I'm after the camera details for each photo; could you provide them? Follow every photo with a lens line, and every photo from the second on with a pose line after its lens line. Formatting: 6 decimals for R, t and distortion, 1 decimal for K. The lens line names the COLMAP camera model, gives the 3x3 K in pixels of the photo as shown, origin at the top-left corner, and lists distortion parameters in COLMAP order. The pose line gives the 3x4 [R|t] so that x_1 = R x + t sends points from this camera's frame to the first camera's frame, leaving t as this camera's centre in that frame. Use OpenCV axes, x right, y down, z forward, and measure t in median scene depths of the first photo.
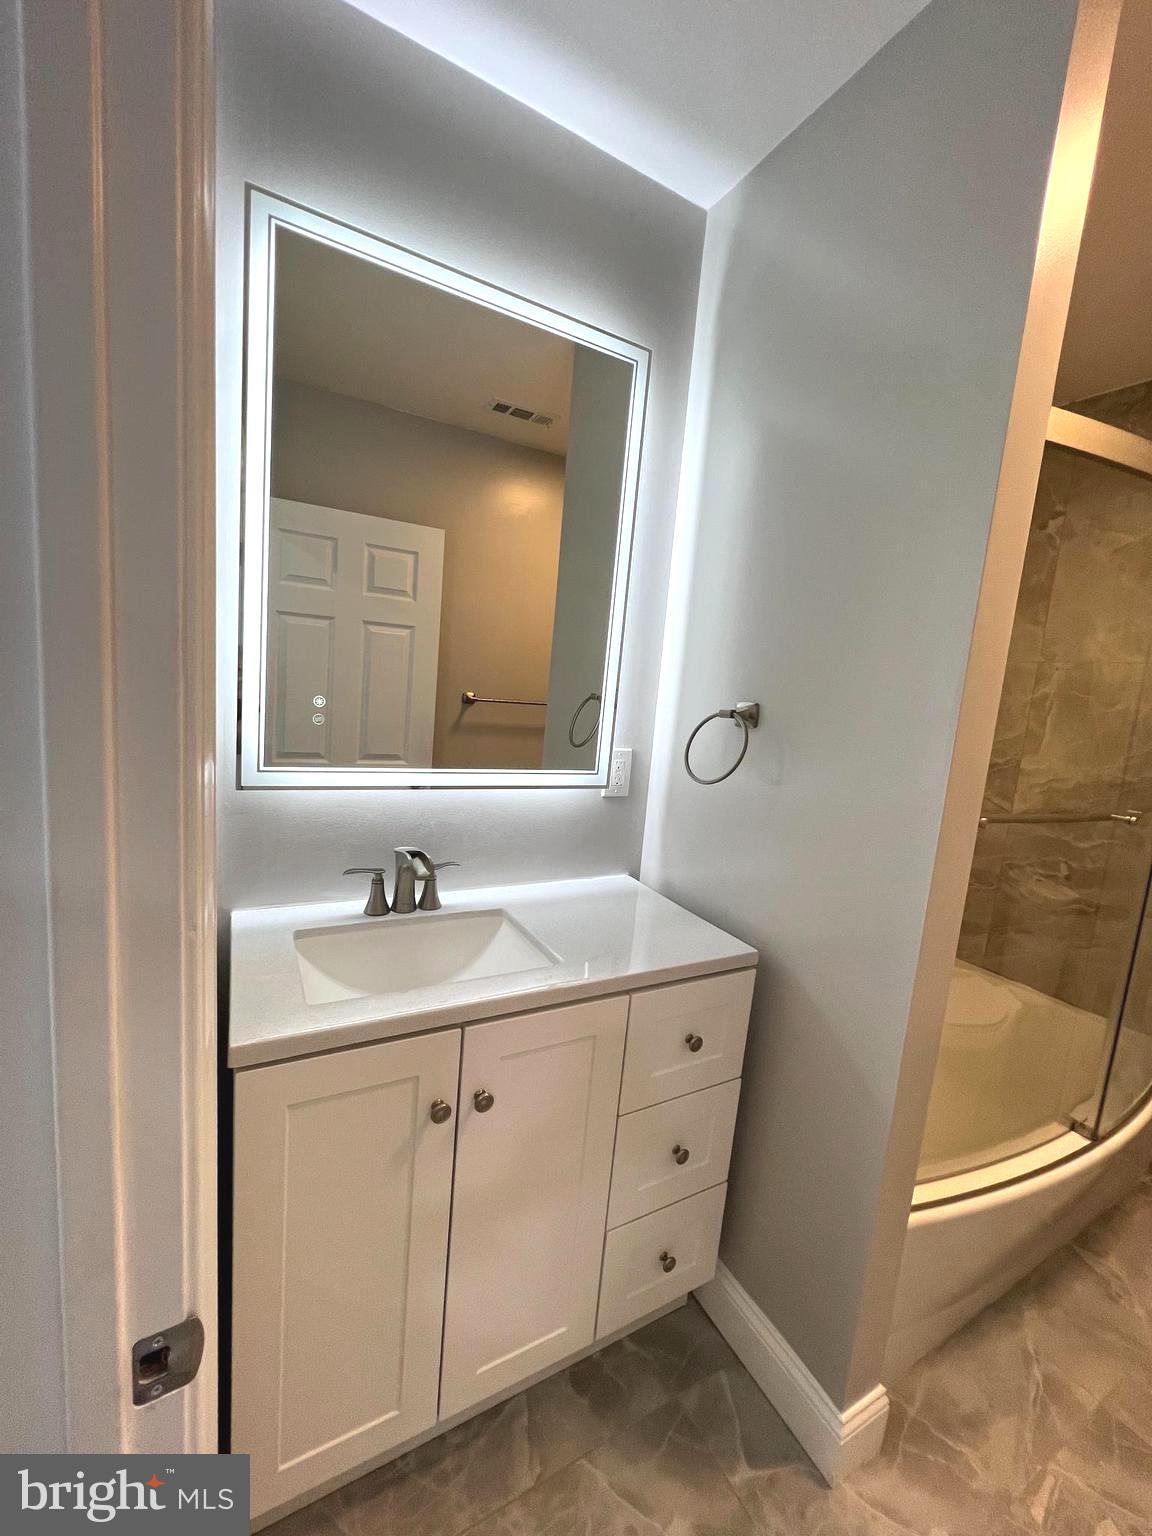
lens RADIAL K [[613.9, 0, 578.5], [0, 613.9, 767.4], [0, 0, 1]] dist [-0.003490, 0.000259]
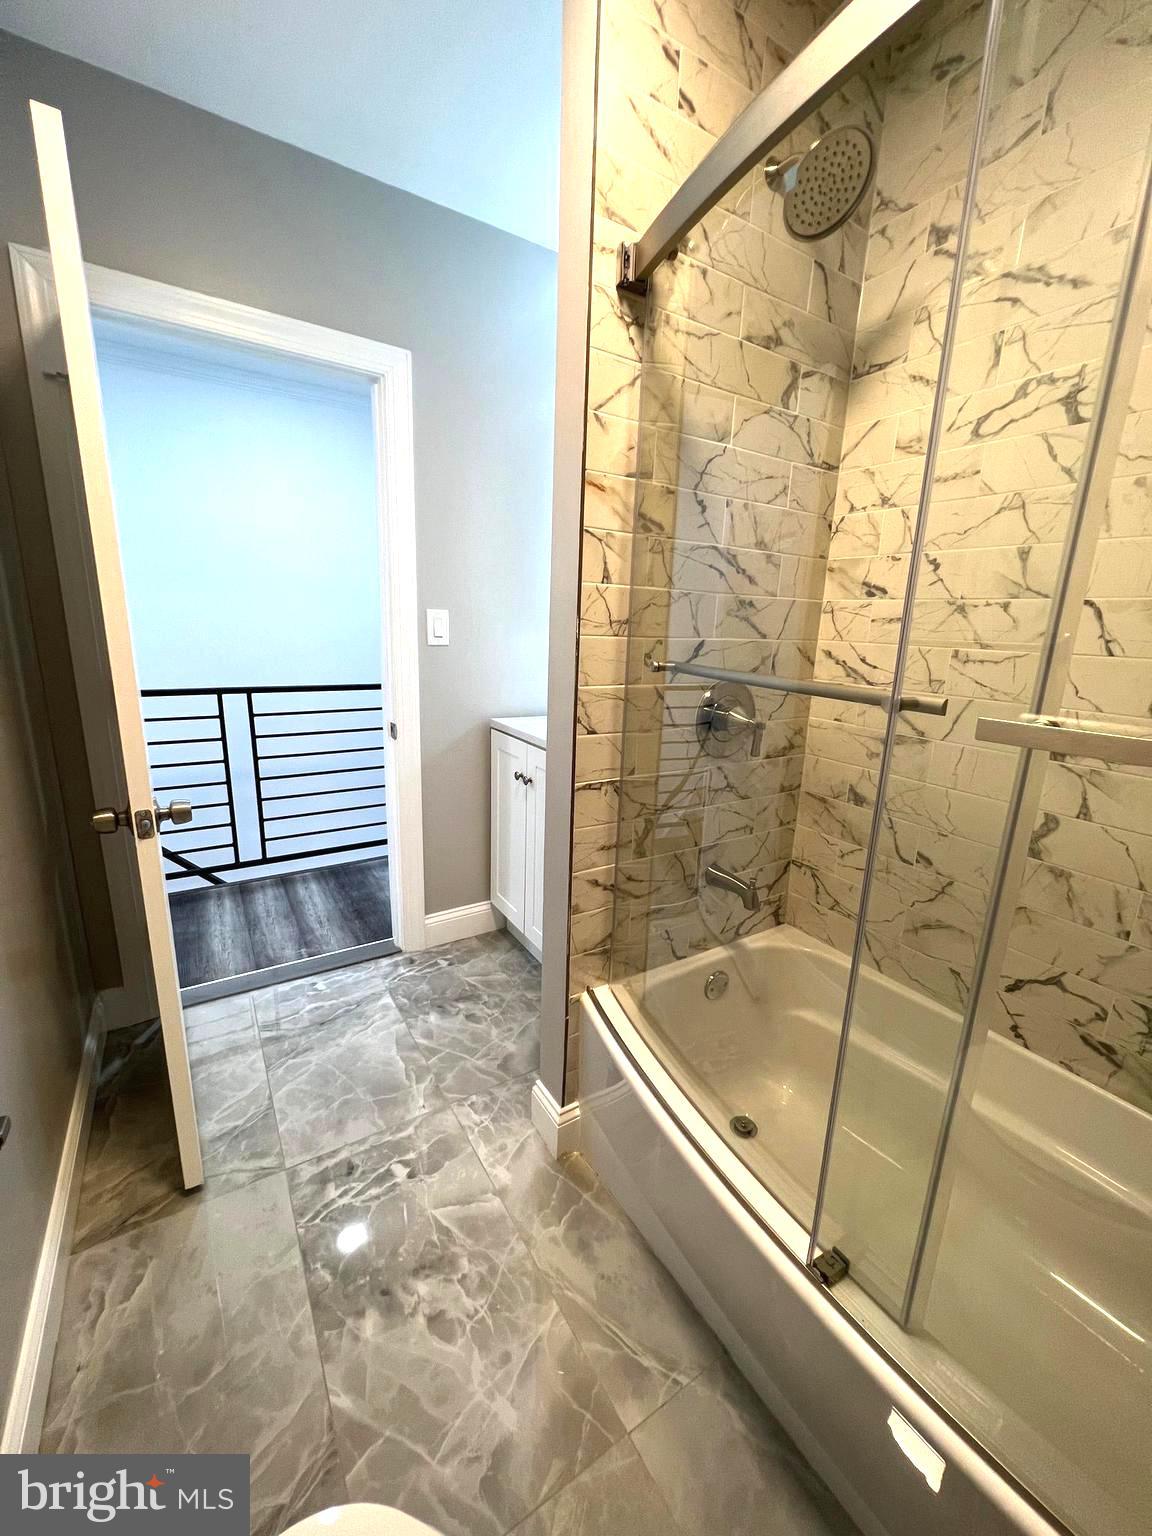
lens RADIAL K [[613.9, 0, 578.5], [0, 613.9, 767.4], [0, 0, 1]] dist [-0.003490, 0.000259]
pose [[0.056478, 0.153086, -0.986598, 1.468218], [-0.162655, 0.976384, 0.142190, 0.123597], [0.985065, 0.152444, 0.080045, 0.744241]]
